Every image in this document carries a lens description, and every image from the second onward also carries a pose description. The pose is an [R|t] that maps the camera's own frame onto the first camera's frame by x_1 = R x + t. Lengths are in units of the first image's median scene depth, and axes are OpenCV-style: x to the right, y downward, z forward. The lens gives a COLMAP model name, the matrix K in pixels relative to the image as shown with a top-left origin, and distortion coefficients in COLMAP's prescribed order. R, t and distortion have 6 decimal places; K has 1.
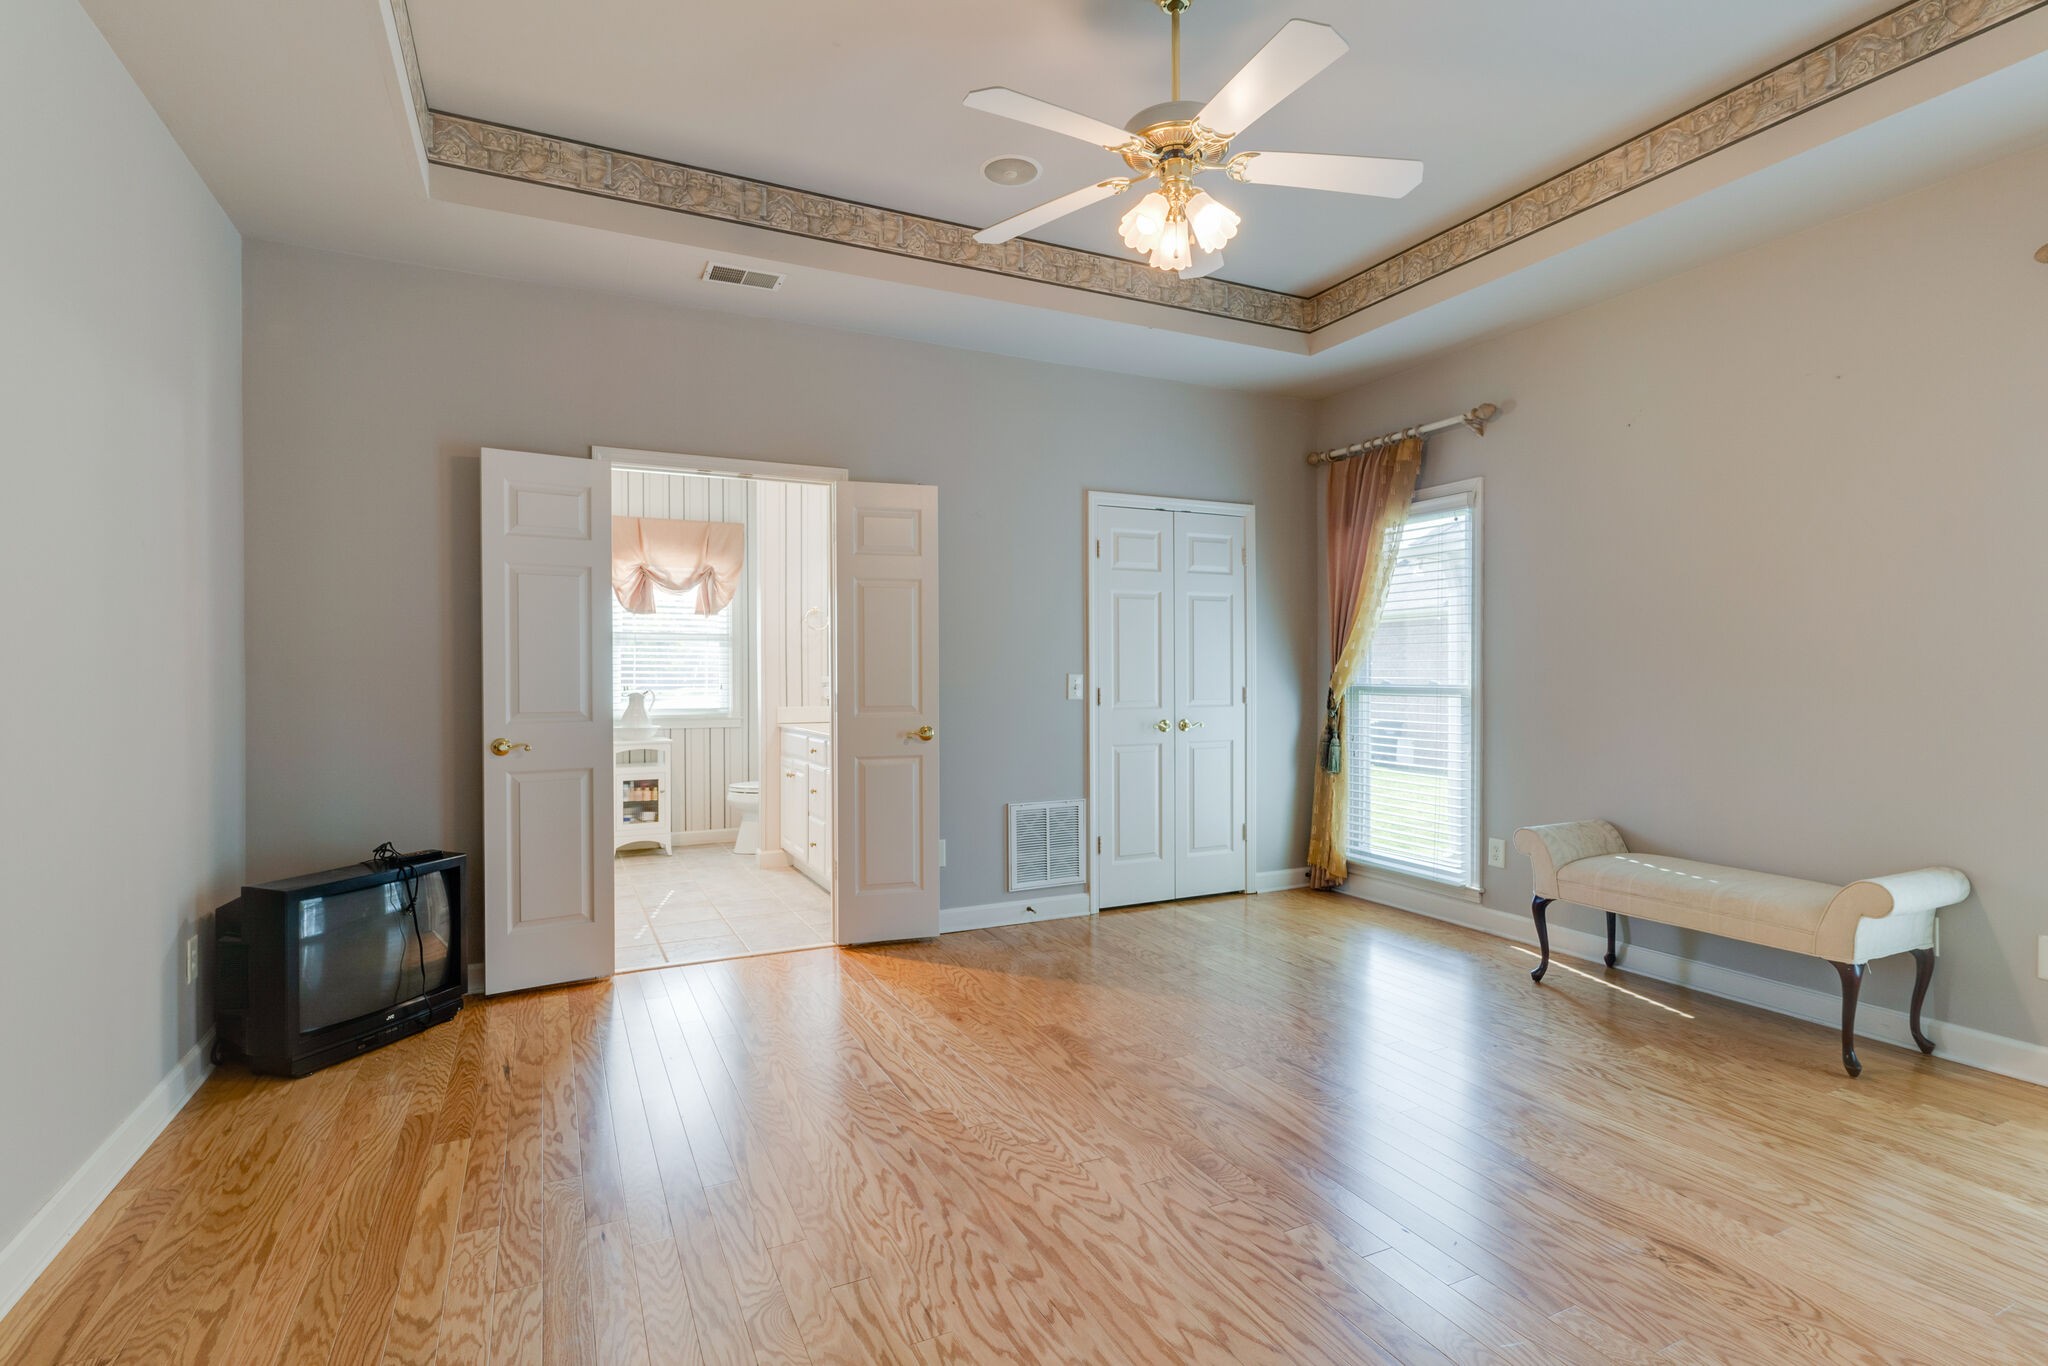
lens RADIAL K [[982.0, 0, 1024.0], [0, 982.0, 683.0], [0, 0, 1]] dist [-0.000234, -0.000086]
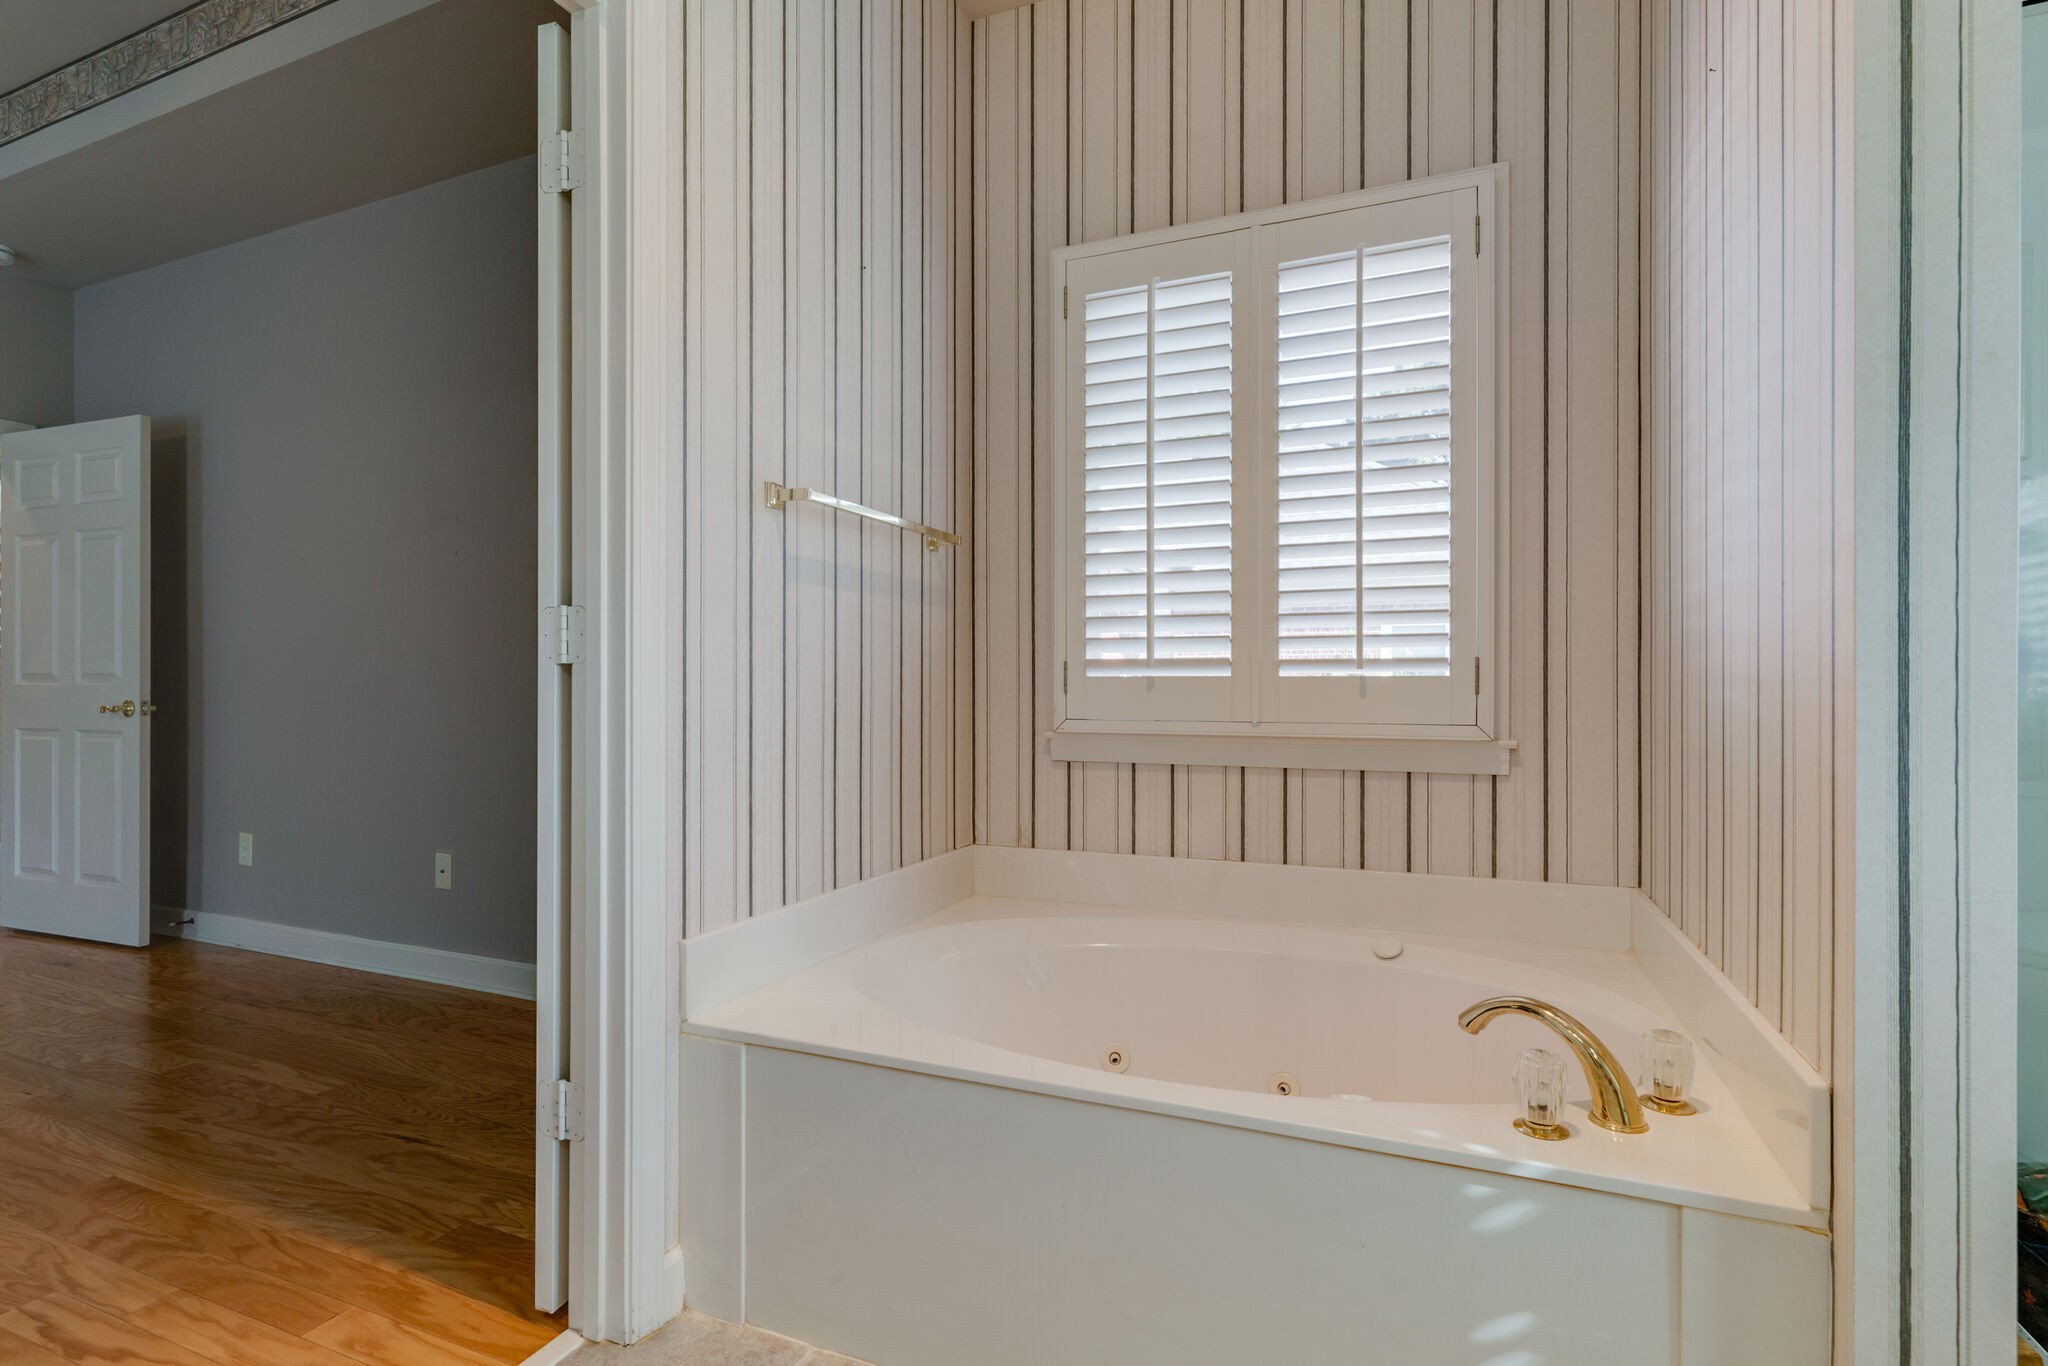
lens RADIAL K [[982.0, 0, 1024.0], [0, 982.0, 683.0], [0, 0, 1]] dist [-0.000234, -0.000086]
pose [[-0.759824, 0.001639, -0.650127, -0.482712], [-0.001868, 0.999987, 0.004705, 0.059445], [0.650126, 0.004789, -0.759811, 2.241757]]
